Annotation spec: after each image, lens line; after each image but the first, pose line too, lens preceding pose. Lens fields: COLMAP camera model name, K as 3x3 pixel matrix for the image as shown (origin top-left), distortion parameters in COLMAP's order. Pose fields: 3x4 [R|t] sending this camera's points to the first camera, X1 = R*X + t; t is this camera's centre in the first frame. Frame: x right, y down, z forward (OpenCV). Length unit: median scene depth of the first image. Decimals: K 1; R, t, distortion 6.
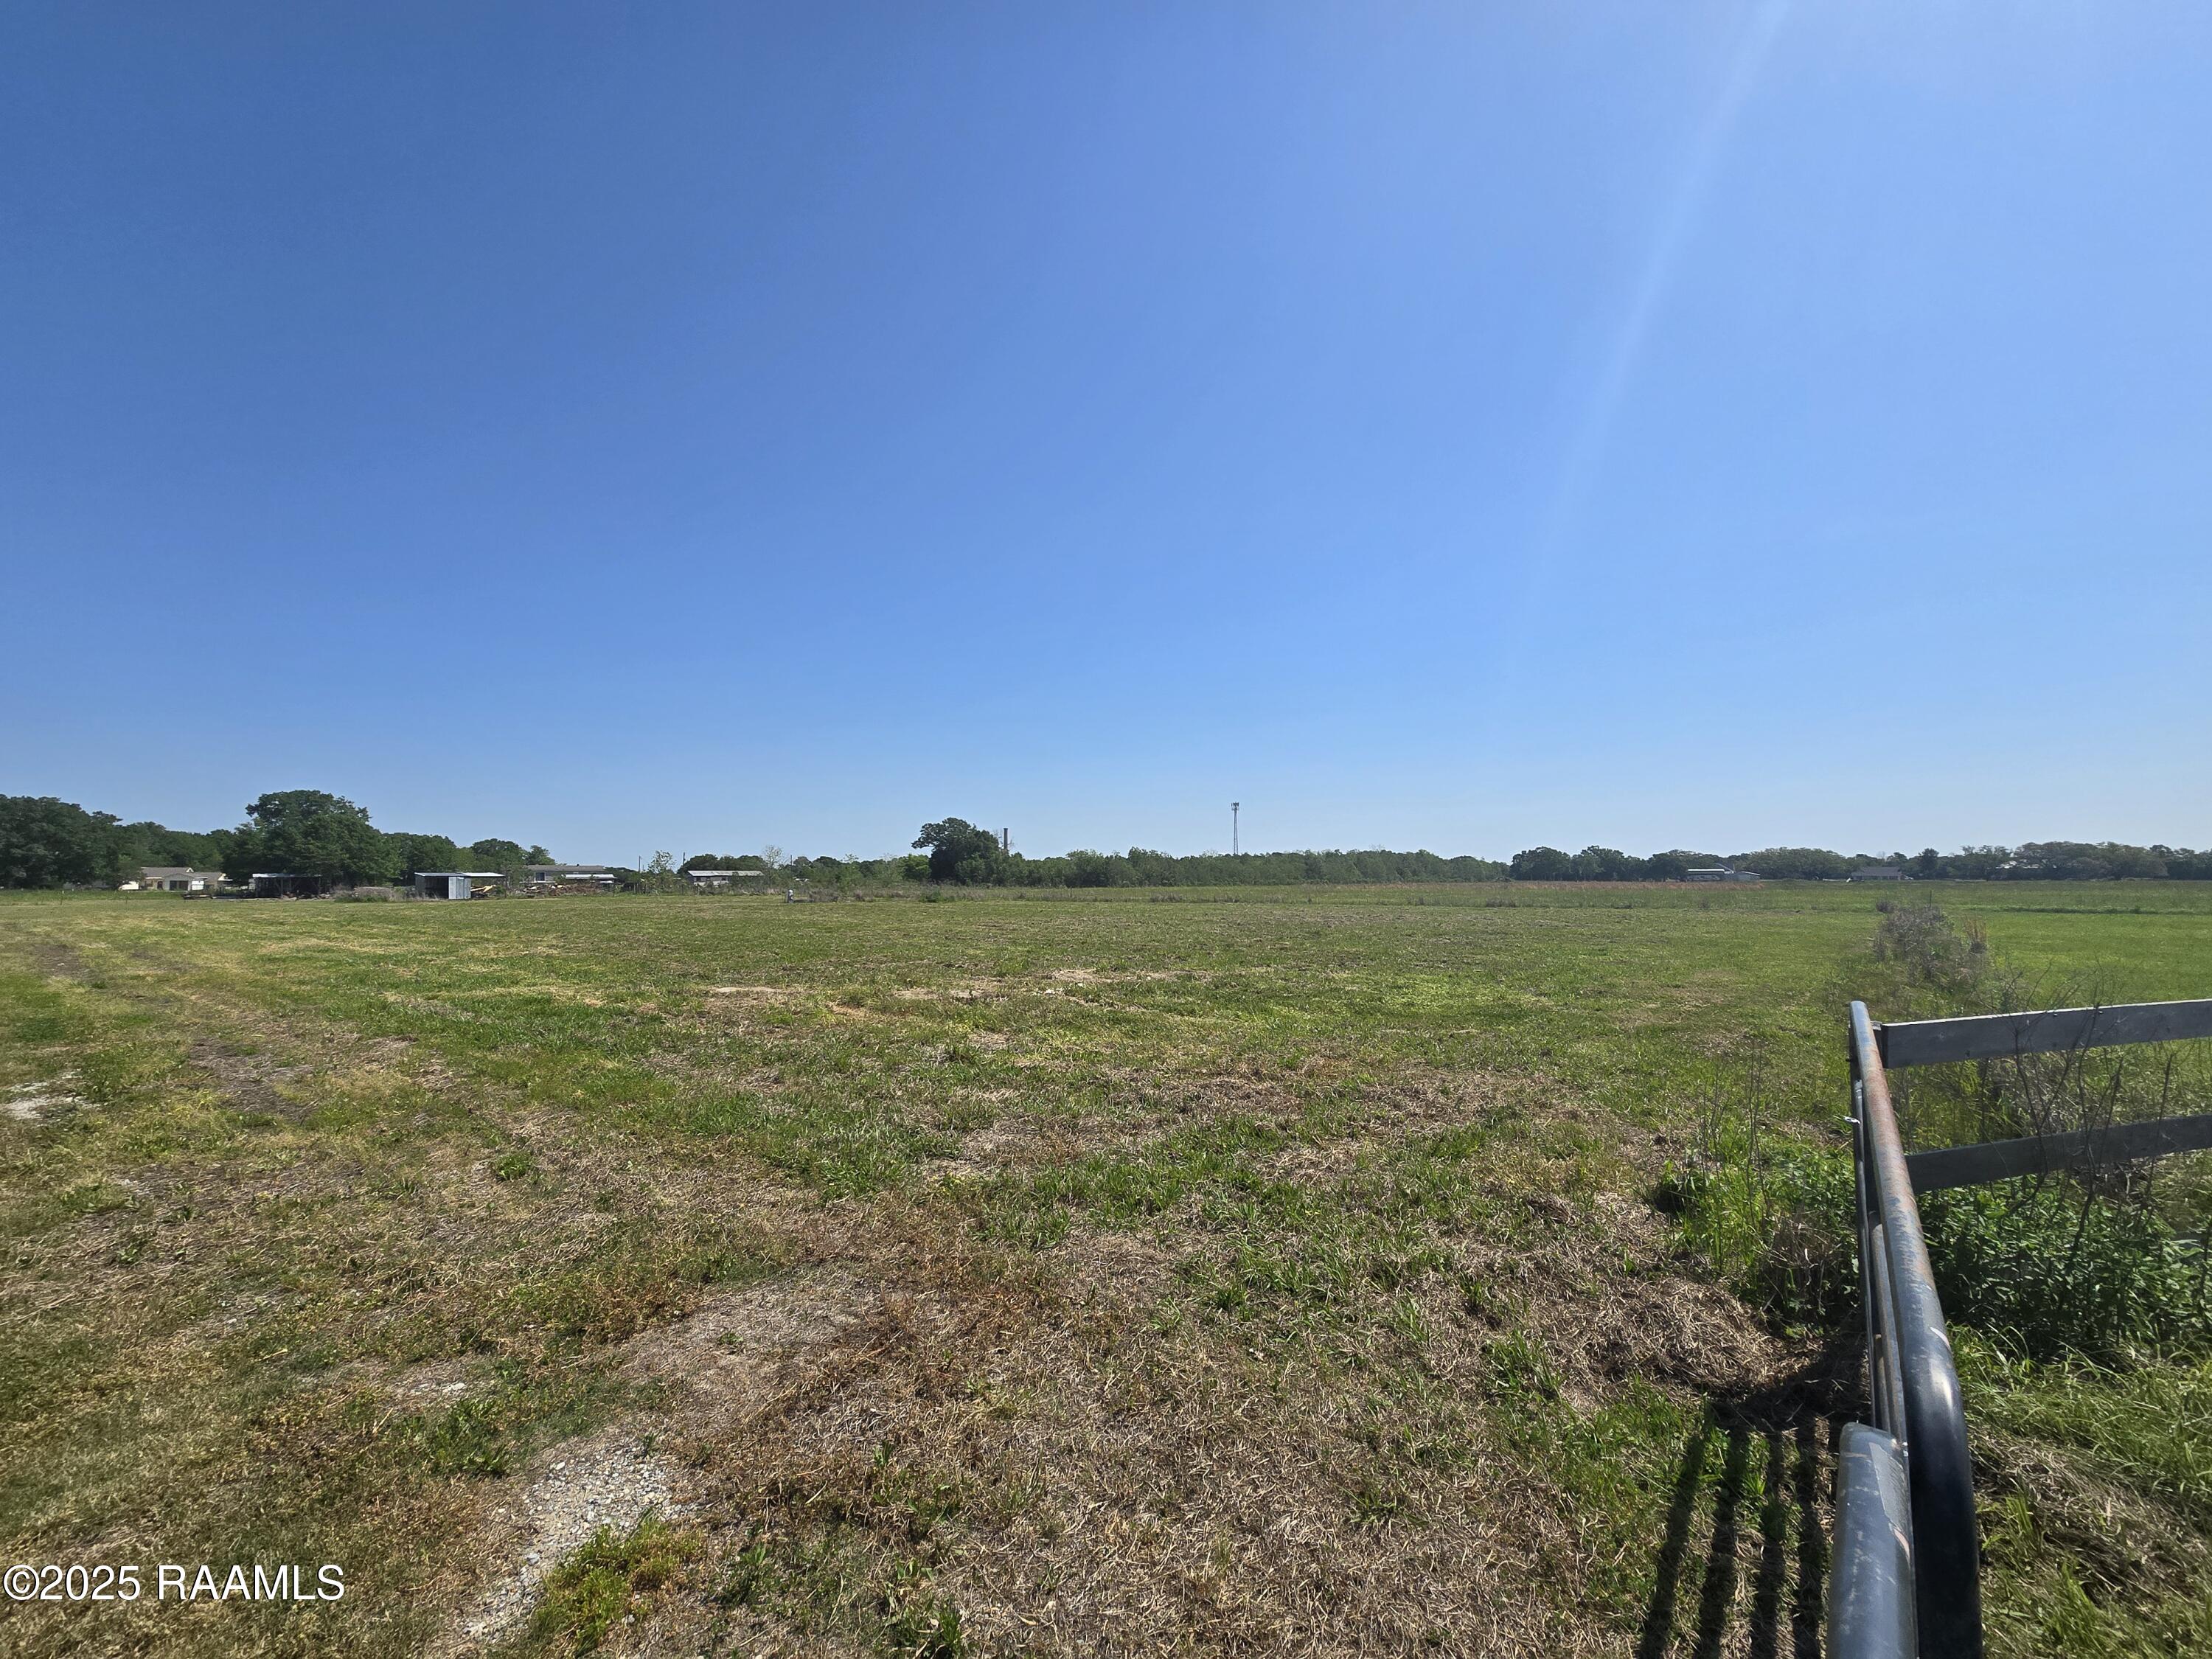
lens RADIAL K [[892.8, 0, 1114.7], [0, 892.8, 828.9], [0, 0, 1]] dist [-0.002592, -0.001016]
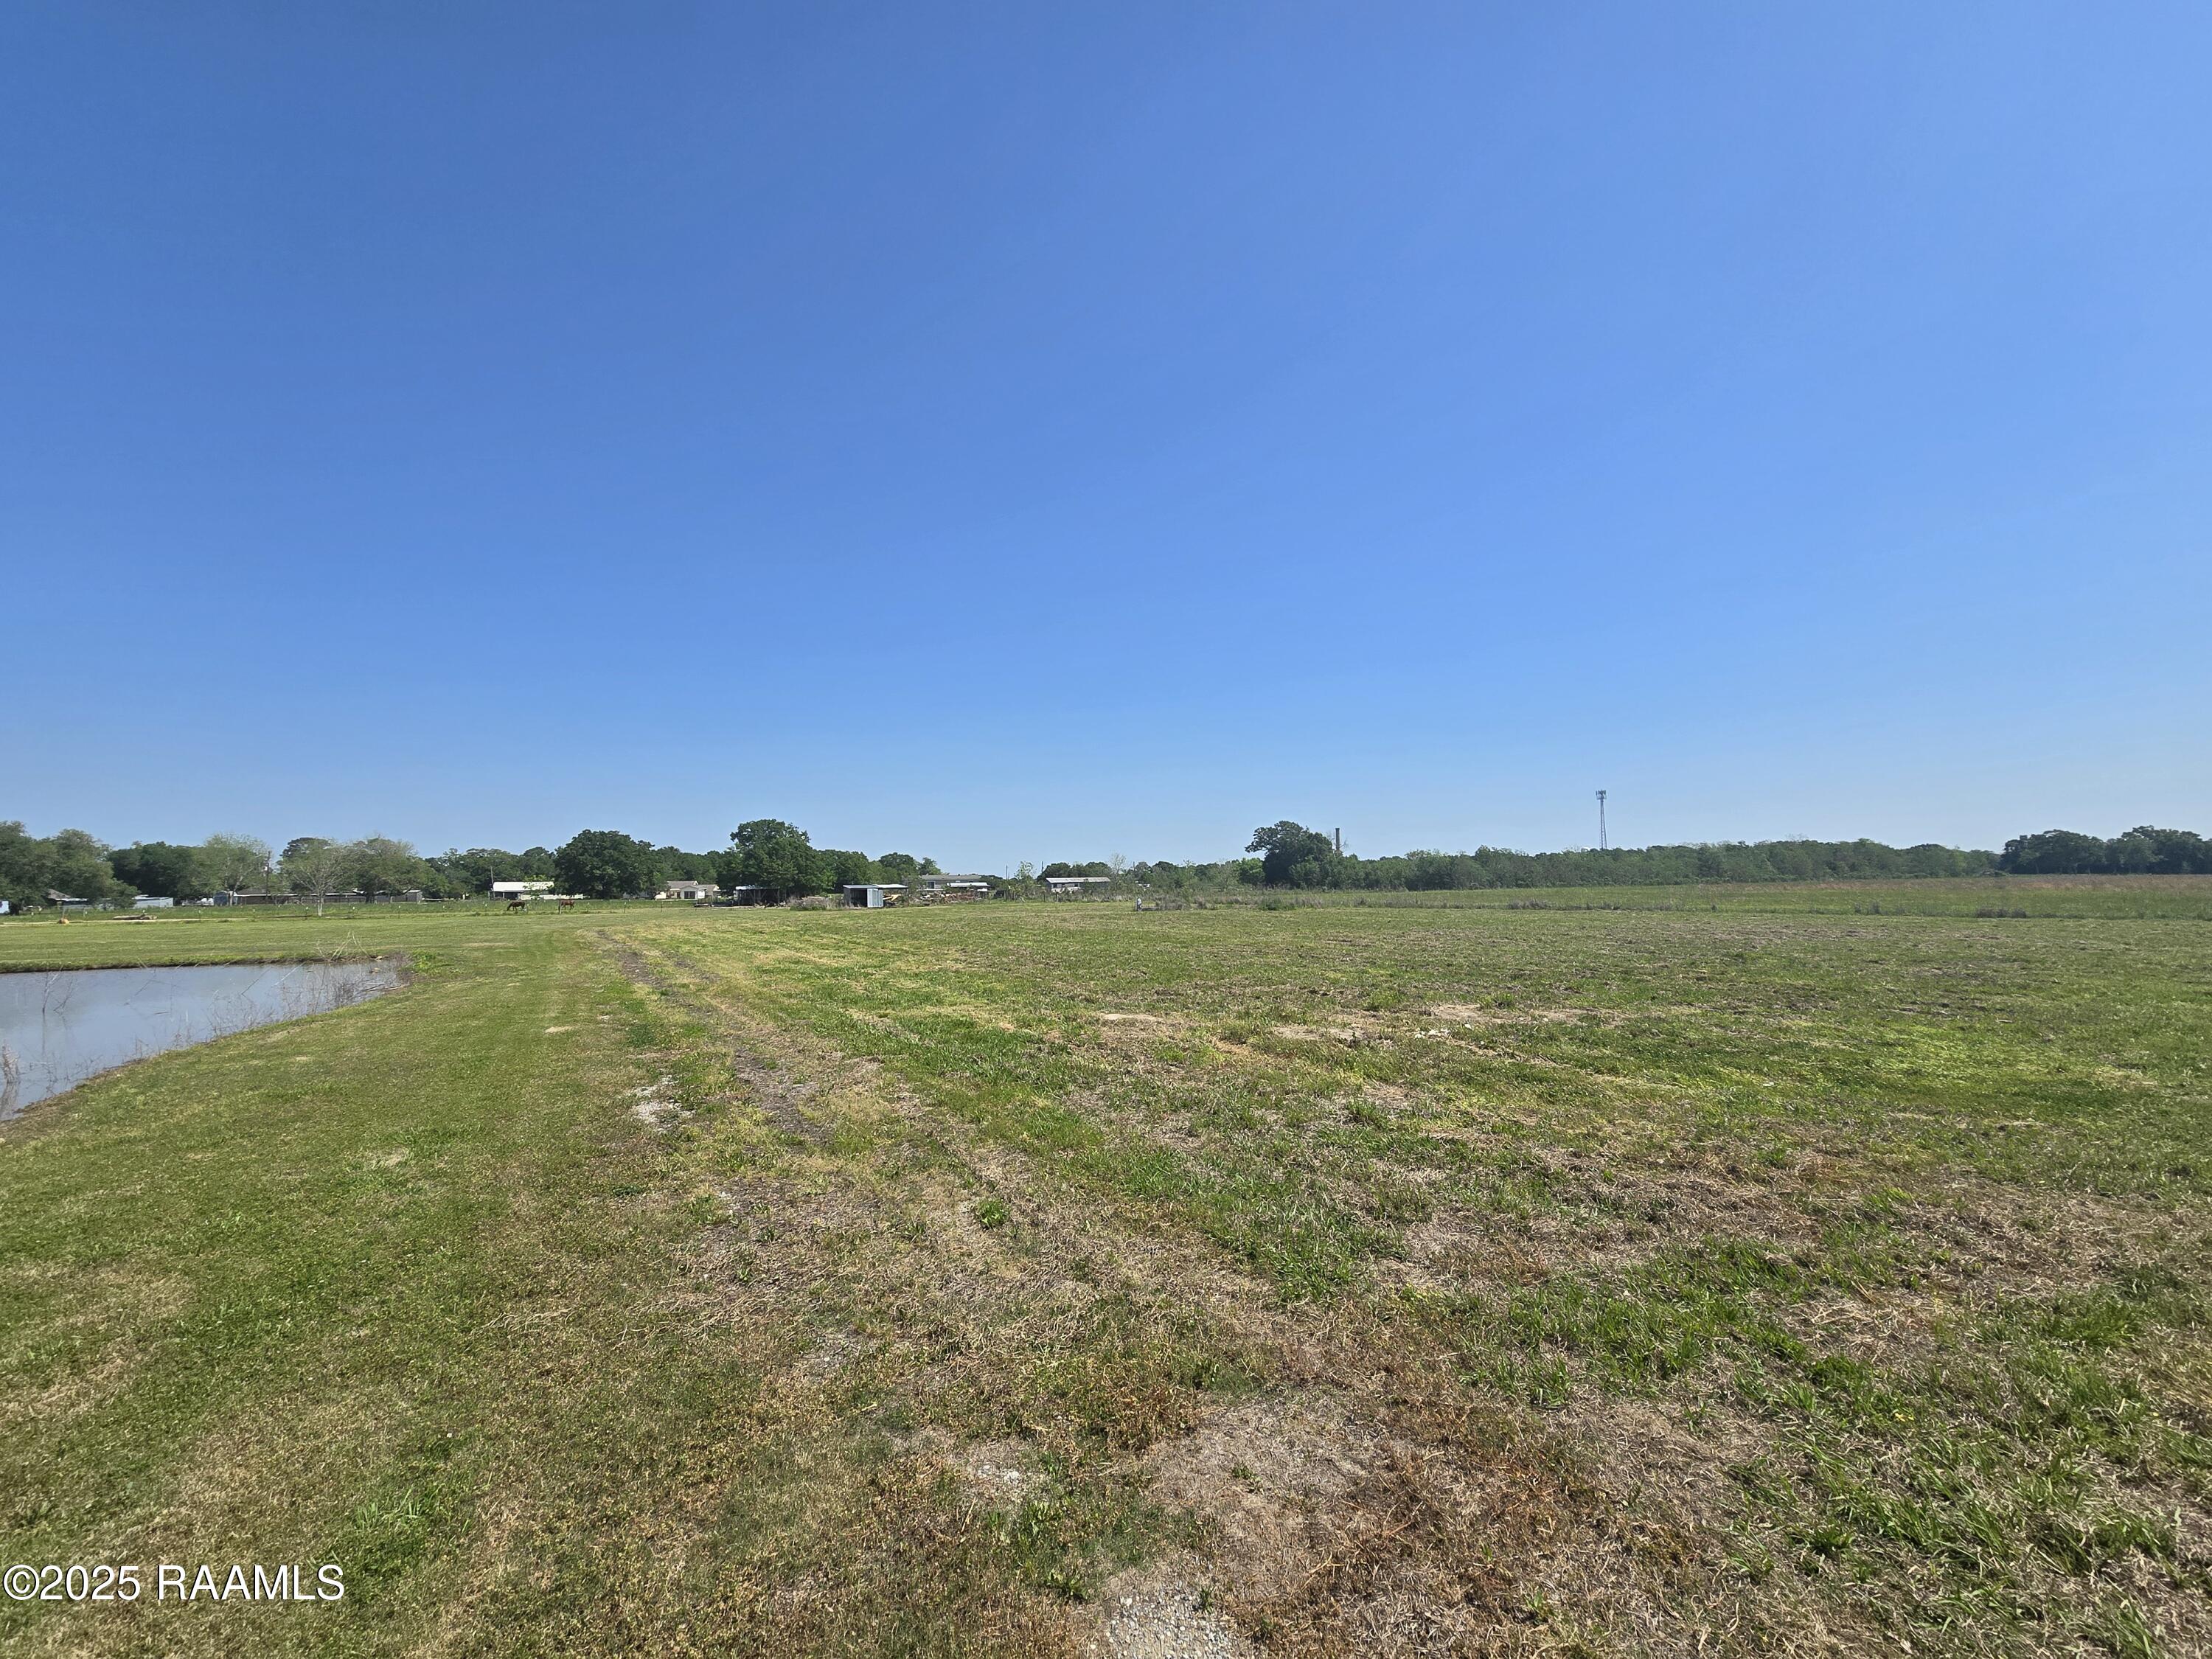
lens RADIAL K [[892.8, 0, 1114.4], [0, 892.8, 833.8], [0, 0, 1]] dist [-0.002592, -0.001016]
pose [[0.934985, -0.030370, -0.353386, -0.081182], [0.033238, 0.999445, 0.002049, -0.066306], [0.353127, -0.013662, 0.935476, 0.006926]]
